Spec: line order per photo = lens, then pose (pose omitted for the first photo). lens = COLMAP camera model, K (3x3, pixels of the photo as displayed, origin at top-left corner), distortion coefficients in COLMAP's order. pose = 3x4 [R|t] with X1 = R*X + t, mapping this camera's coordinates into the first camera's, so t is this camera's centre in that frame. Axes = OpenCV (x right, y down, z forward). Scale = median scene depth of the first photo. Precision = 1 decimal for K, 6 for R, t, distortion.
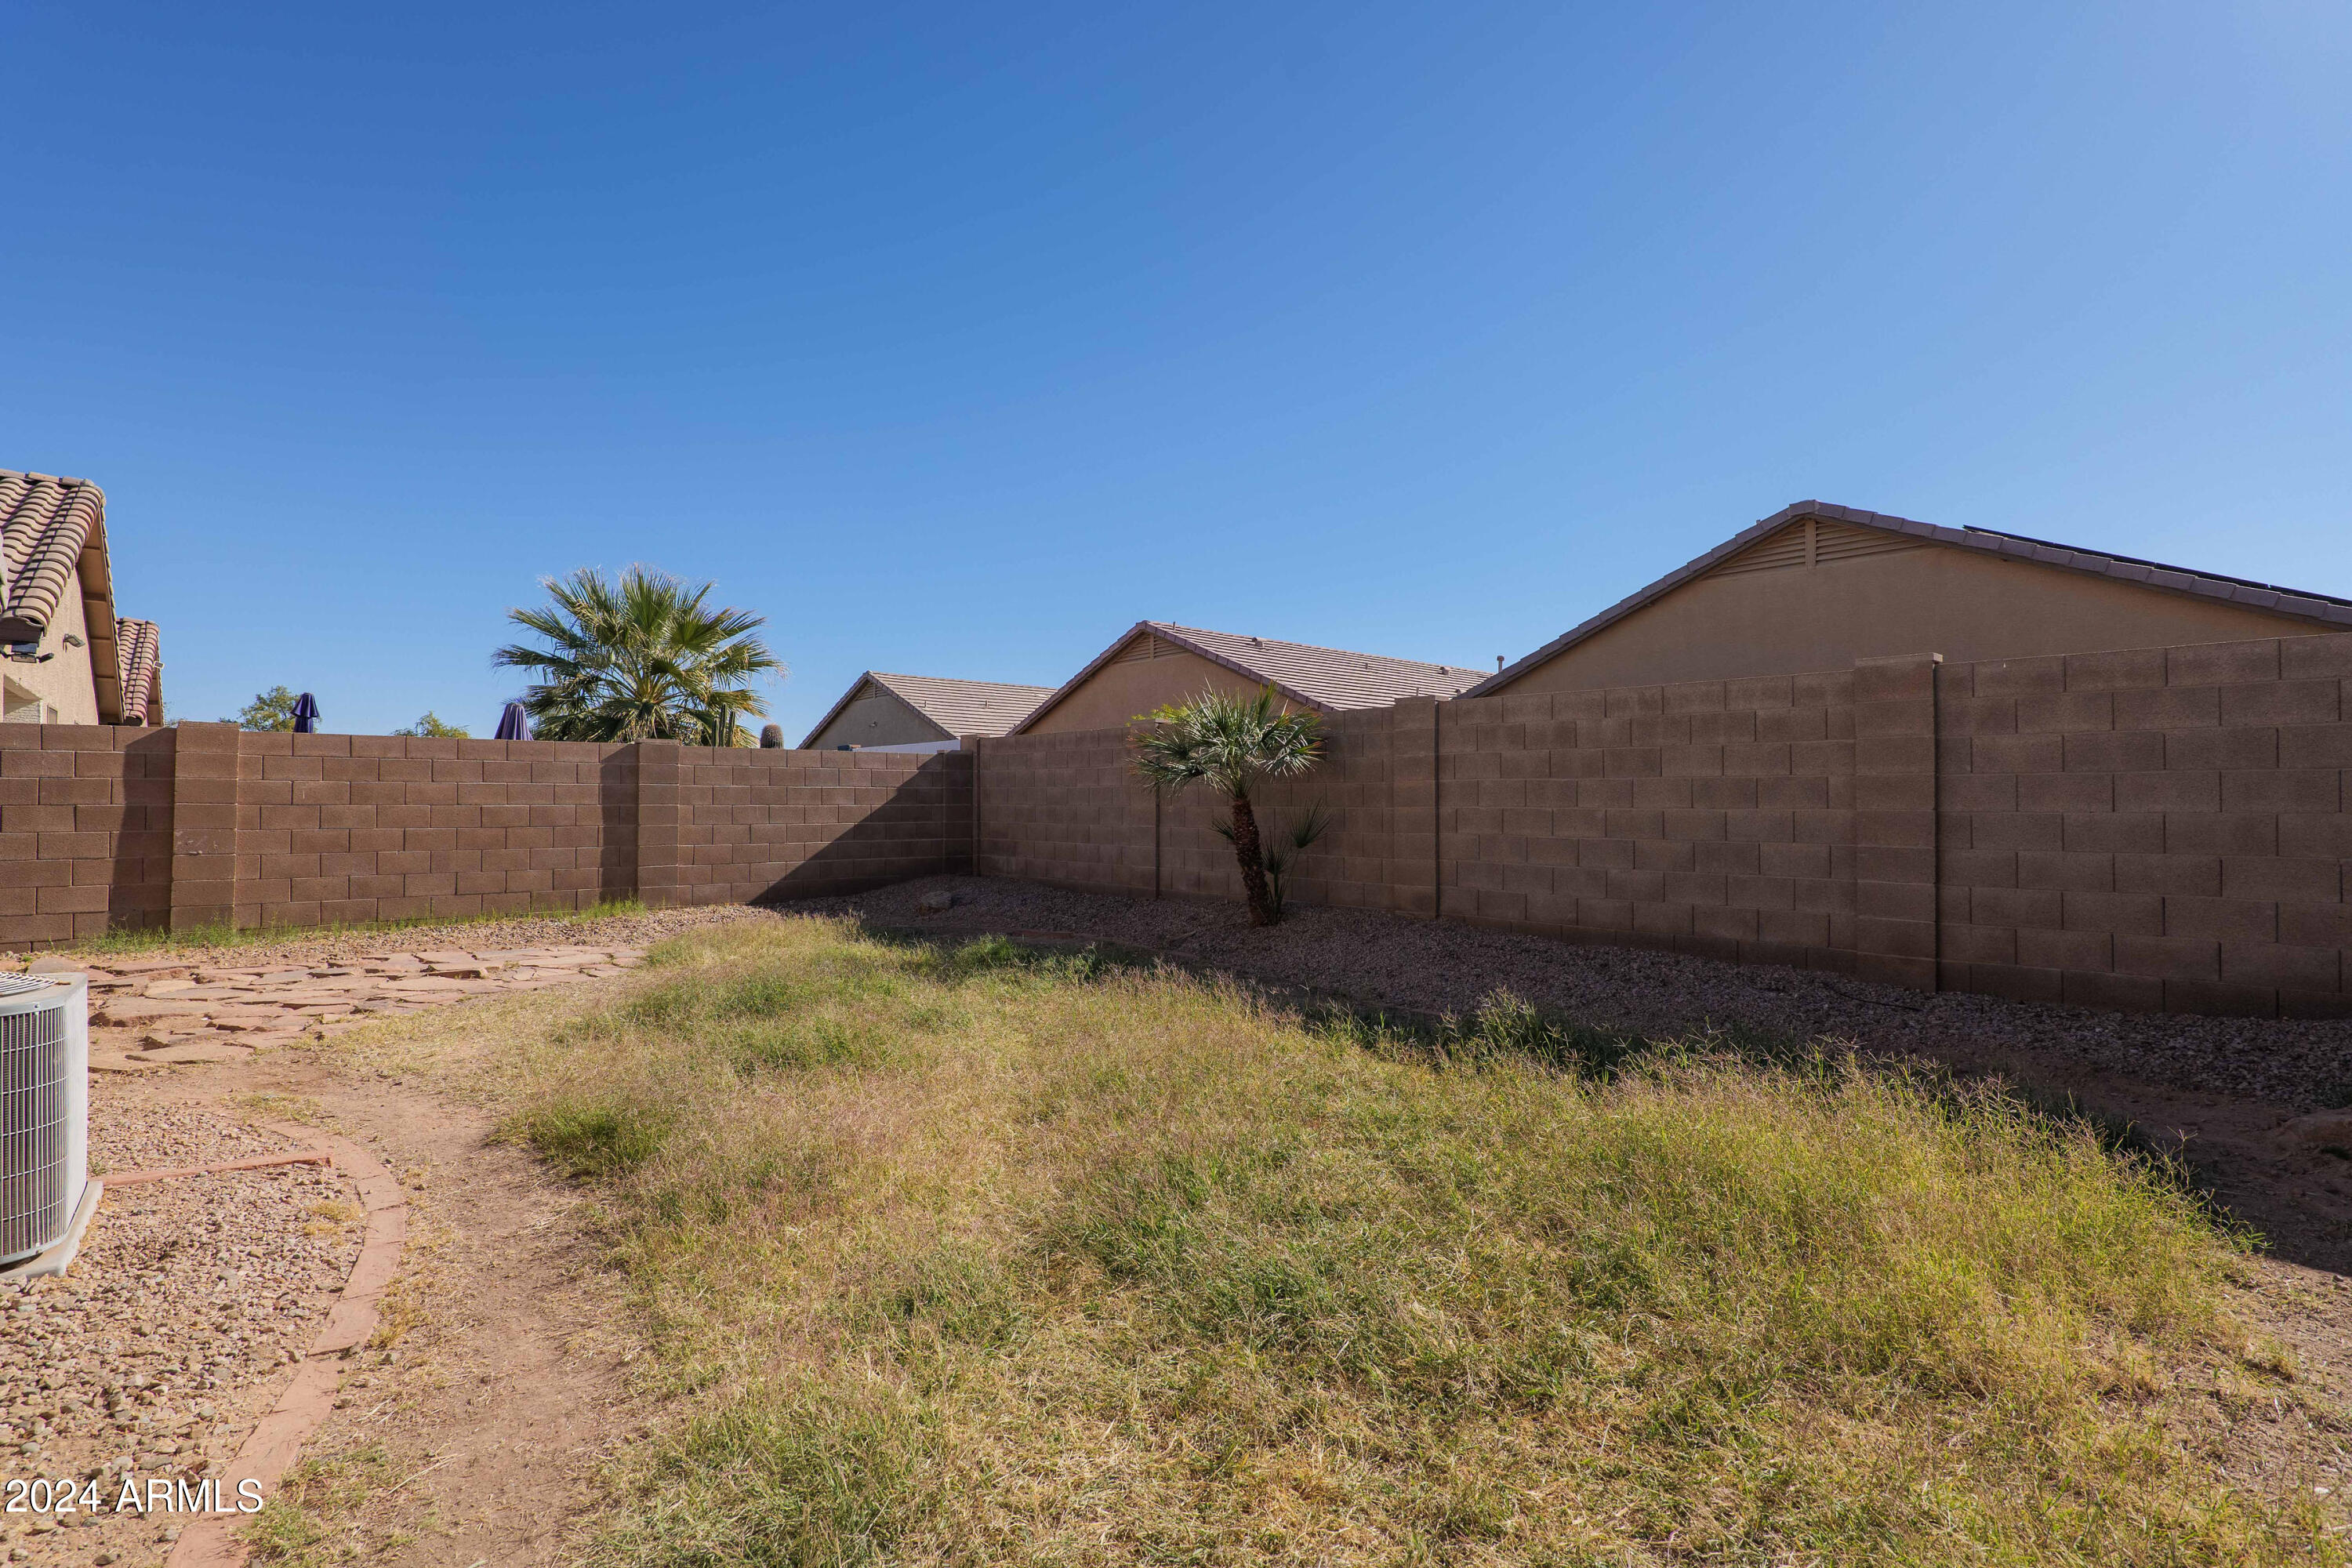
lens RADIAL K [[1094.2, 0, 1176.8], [0, 1094.2, 790.3], [0, 0, 1]] dist [-0.021439, 0.000414]
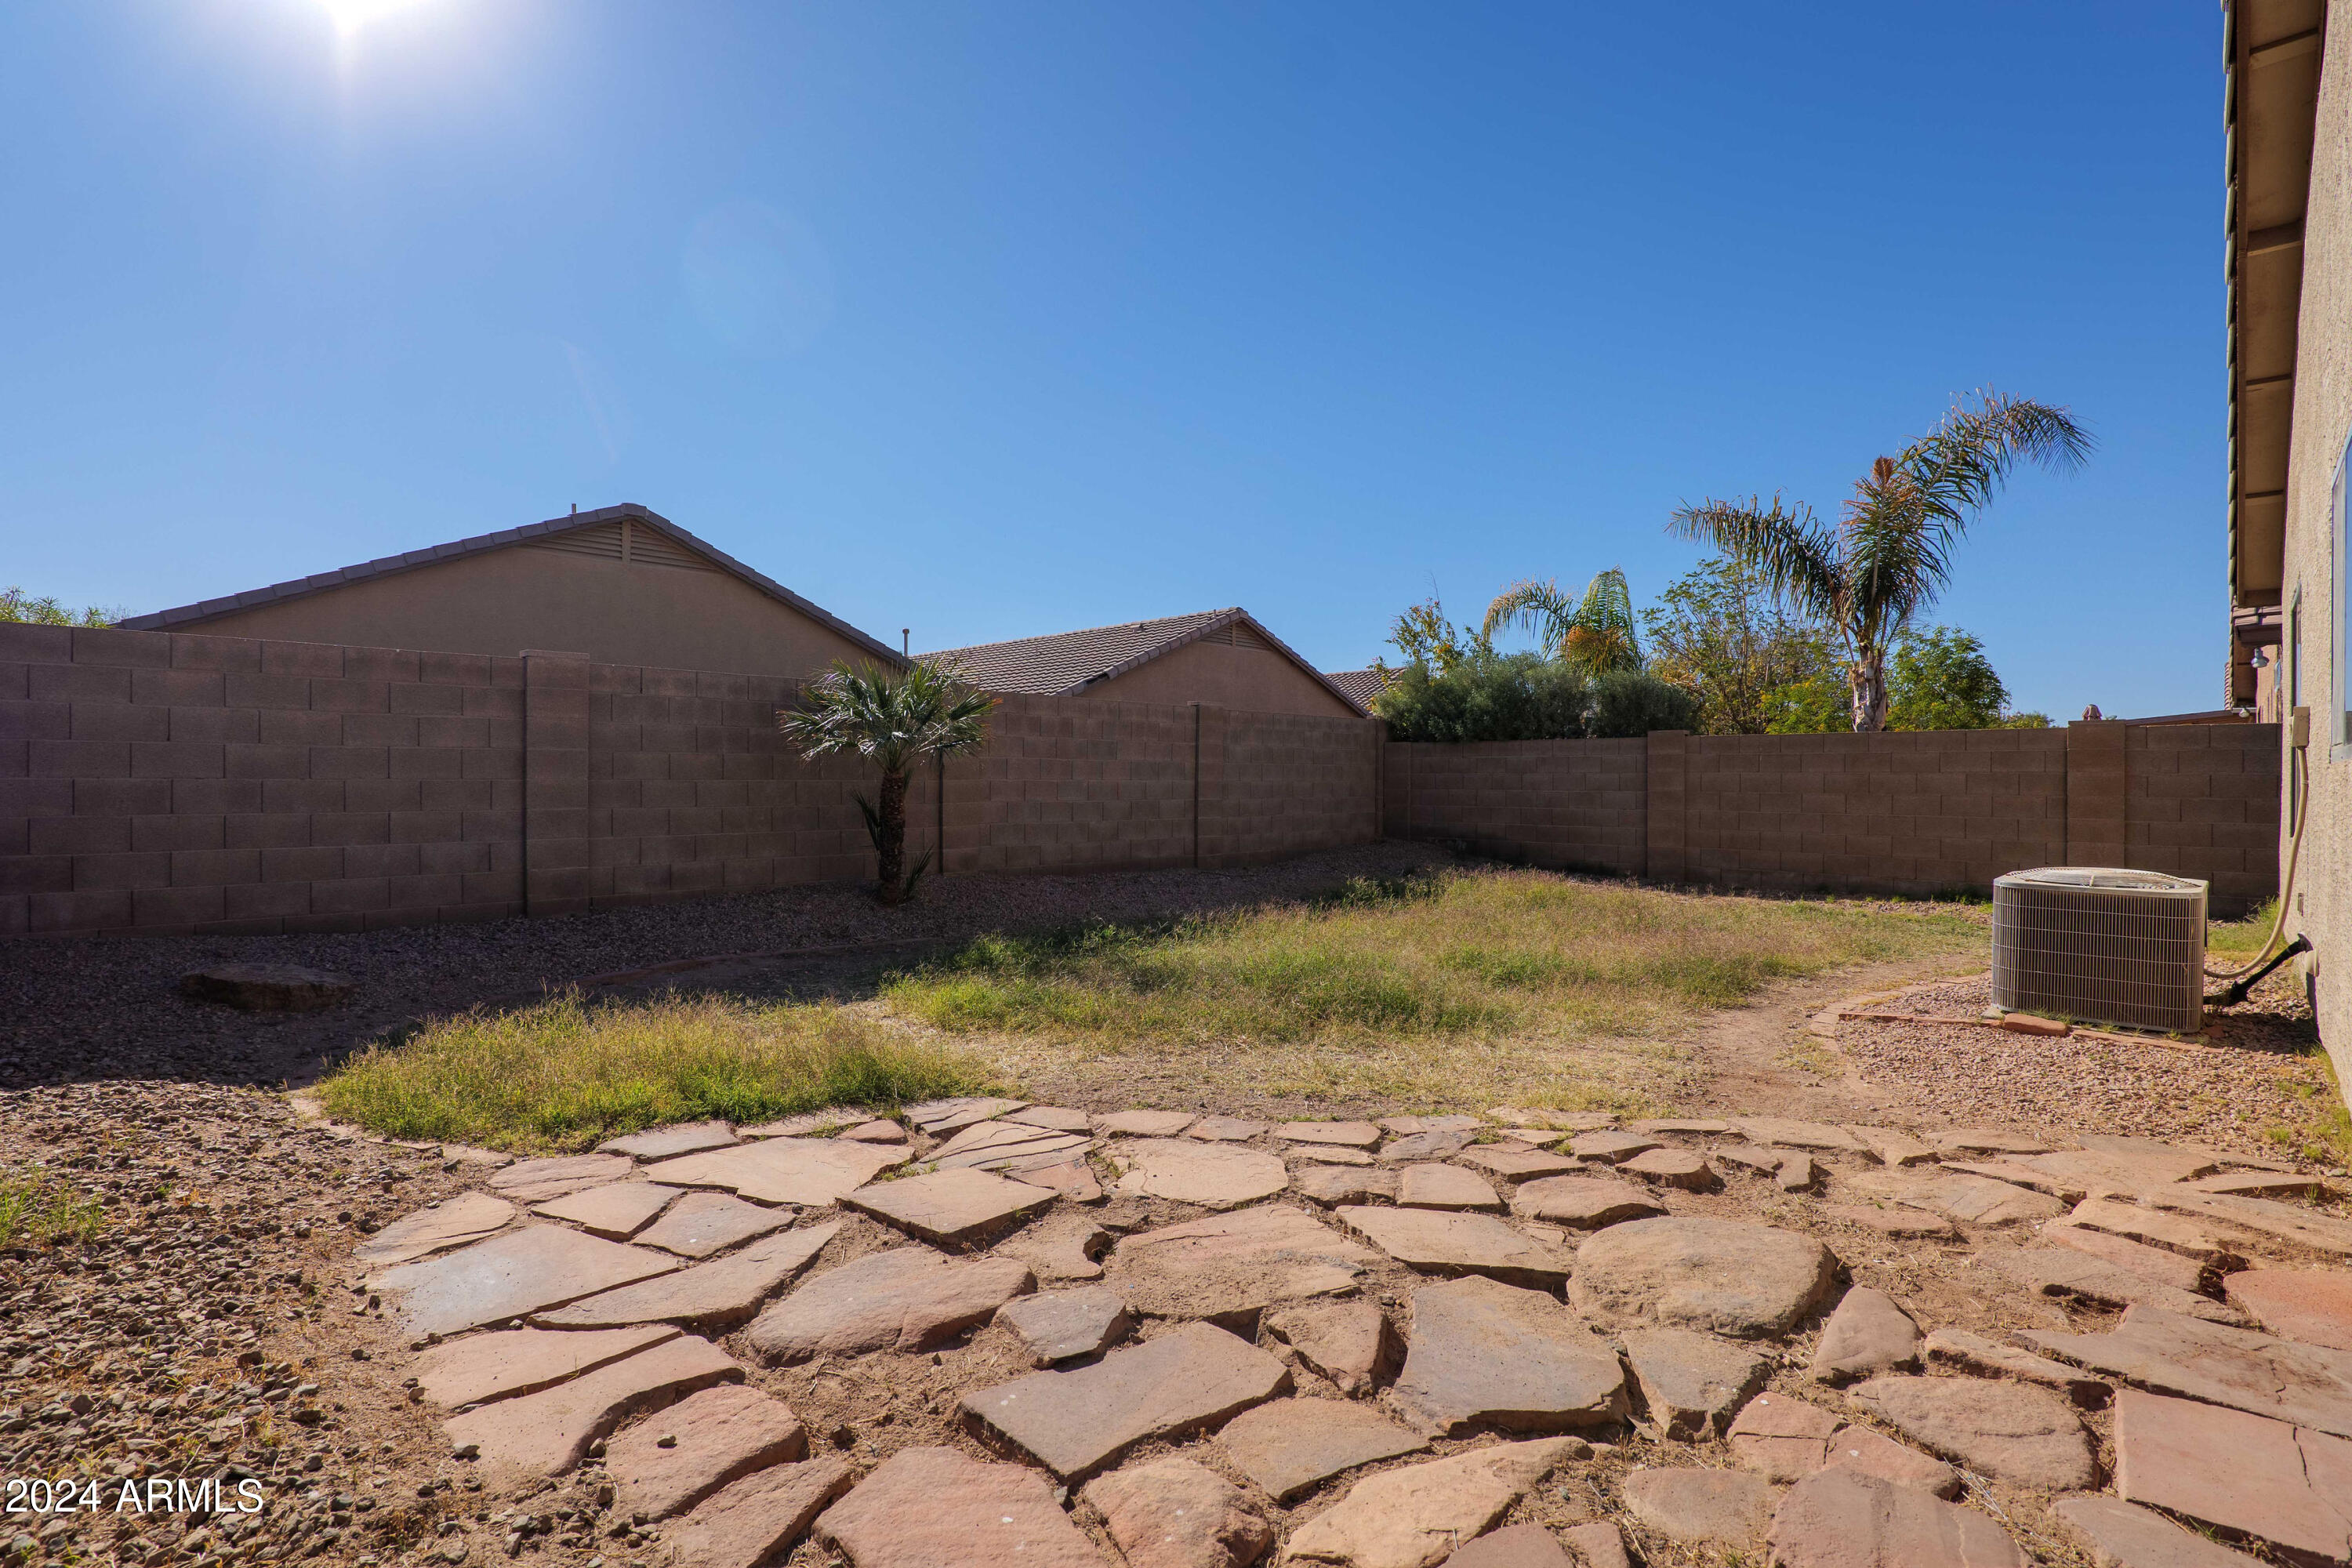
lens RADIAL K [[1094.2, 0, 1175.9], [0, 1094.2, 785.1], [0, 0, 1]] dist [-0.021439, 0.000414]
pose [[-0.060338, -0.004743, 0.998167, -1.088015], [-0.011996, 0.999920, 0.004026, 0.015980], [-0.998106, -0.011731, -0.060390, 0.983583]]
